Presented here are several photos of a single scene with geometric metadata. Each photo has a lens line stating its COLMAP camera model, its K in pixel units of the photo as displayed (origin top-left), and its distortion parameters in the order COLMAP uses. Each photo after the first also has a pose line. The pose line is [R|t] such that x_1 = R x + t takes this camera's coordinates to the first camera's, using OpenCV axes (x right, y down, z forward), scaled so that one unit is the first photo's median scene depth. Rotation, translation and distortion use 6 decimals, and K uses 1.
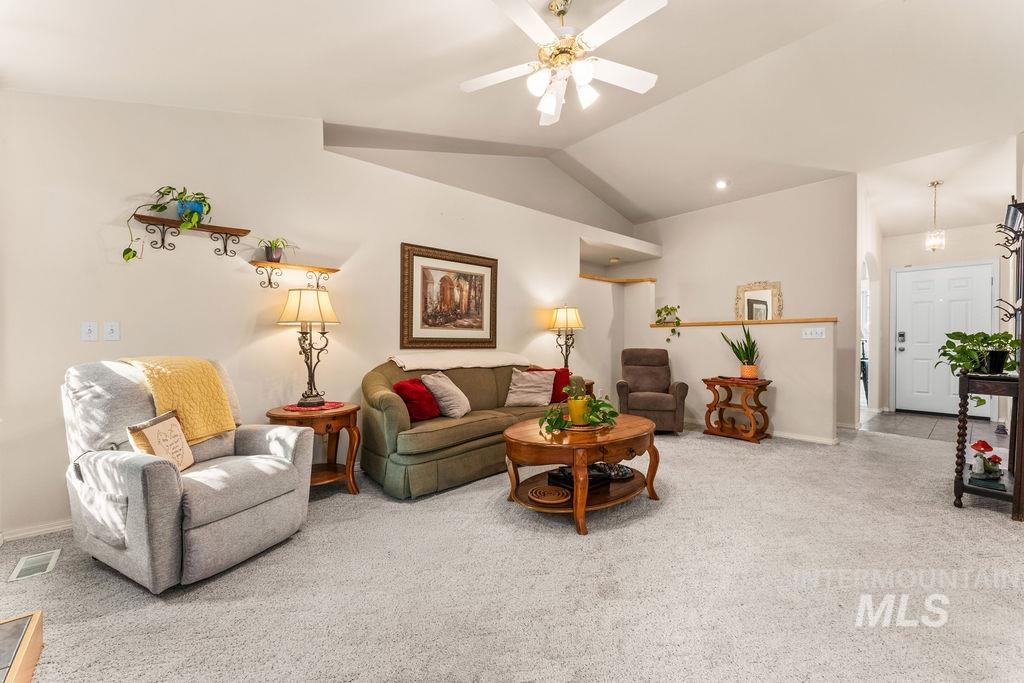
lens RADIAL K [[415.2, 0, 501.9], [0, 415.2, 339.3], [0, 0, 1]] dist [0.000967, -0.000635]
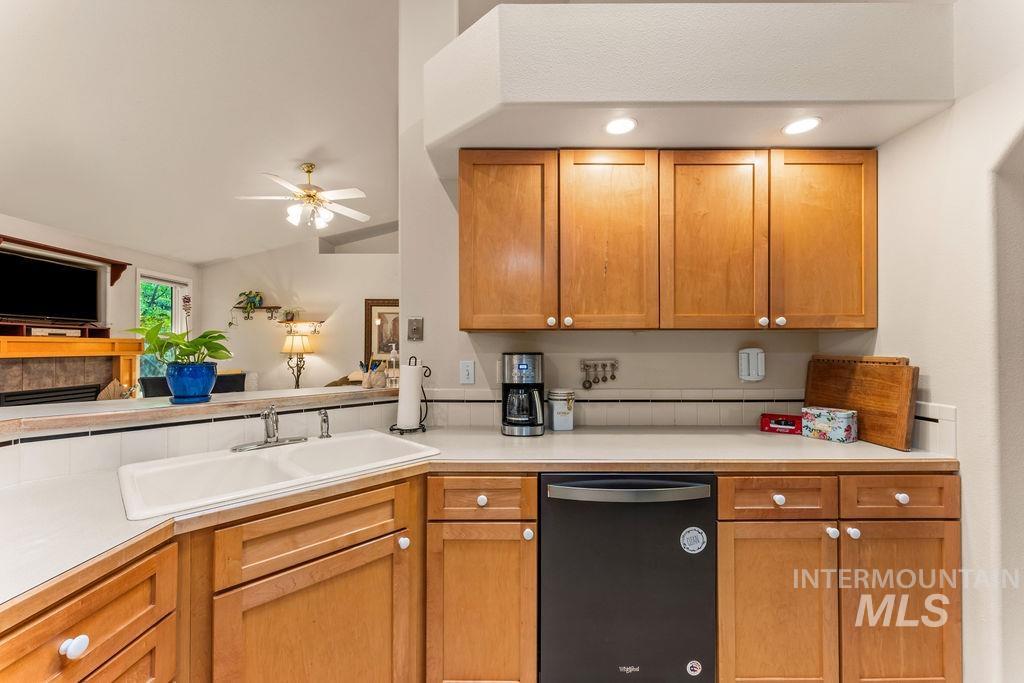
lens RADIAL K [[415.2, 0, 512.1], [0, 415.2, 342.3], [0, 0, 1]] dist [0.000967, -0.000635]
pose [[0.762491, -0.011065, -0.646904, 1.159257], [0.003201, 0.999906, -0.013331, -0.046543], [0.646991, 0.008094, 0.762455, 0.165399]]
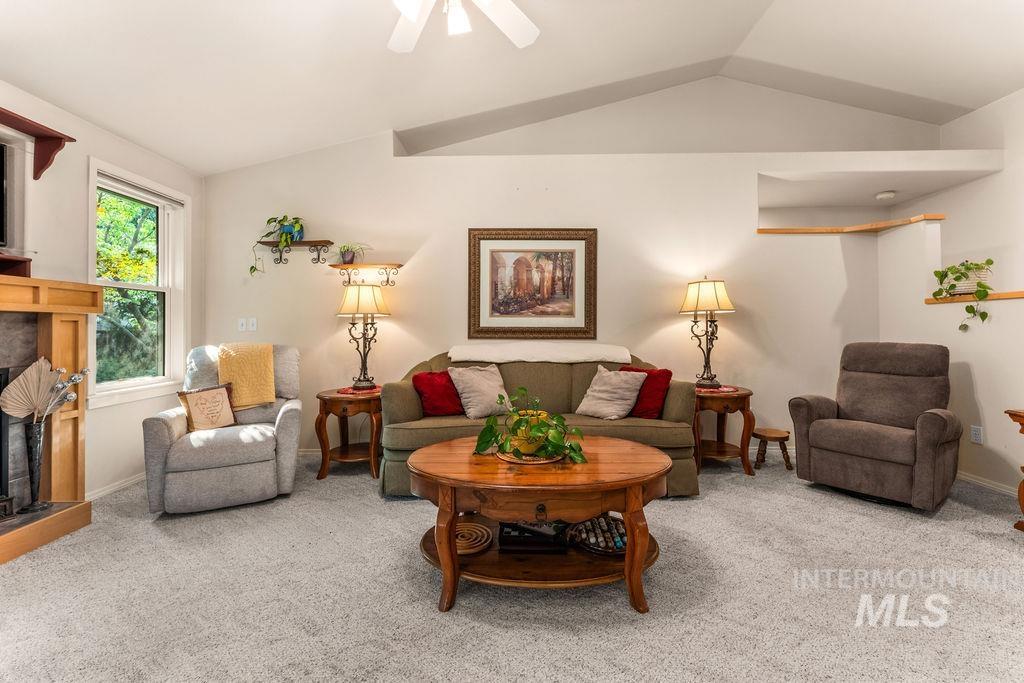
lens RADIAL K [[415.2, 0, 507.4], [0, 415.2, 322.5], [0, 0, 1]] dist [0.000967, -0.000635]
pose [[0.752982, -0.013998, -0.657892, 0.446501], [0.005949, 0.999878, -0.014466, -0.000157], [0.658014, 0.006979, 0.752973, 0.327824]]
